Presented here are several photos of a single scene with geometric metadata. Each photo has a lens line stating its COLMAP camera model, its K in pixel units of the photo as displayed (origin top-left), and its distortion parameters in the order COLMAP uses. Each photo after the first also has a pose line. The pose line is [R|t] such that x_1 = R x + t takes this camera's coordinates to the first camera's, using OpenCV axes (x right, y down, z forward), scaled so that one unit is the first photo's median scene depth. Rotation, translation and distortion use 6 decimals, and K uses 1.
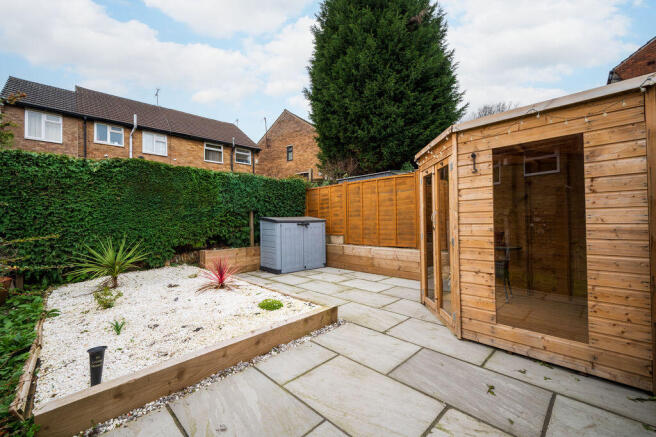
lens RADIAL K [[270.6, 0, 328.0], [0, 270.6, 218.5], [0, 0, 1]] dist [-0.000762, -0.000190]
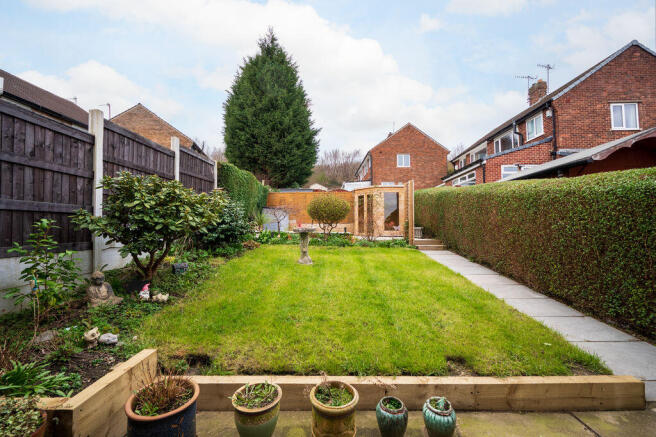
lens RADIAL K [[276.4, 0, 328.0], [0, 276.4, 218.5], [0, 0, 1]] dist [-0.000188, -0.000225]
pose [[0.726706, 0.038923, 0.685845, -0.753759], [-0.016124, 0.999085, -0.039615, 0.087631], [-0.686760, 0.017730, 0.726668, -0.401537]]
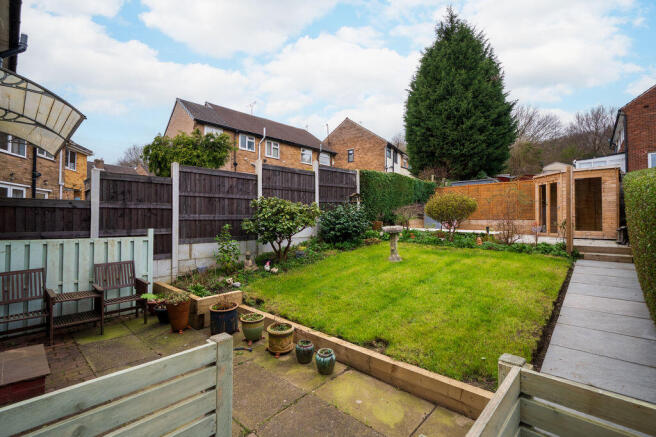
lens RADIAL K [[295.5, 0, 328.0], [0, 295.5, 218.5], [0, 0, 1]] dist [0.000327, 0.000116]
pose [[0.999601, 0.019033, 0.020868, -0.587041], [-0.019069, 0.999817, 0.001497, 0.066292], [-0.020836, -0.001894, 0.999781, -0.606502]]
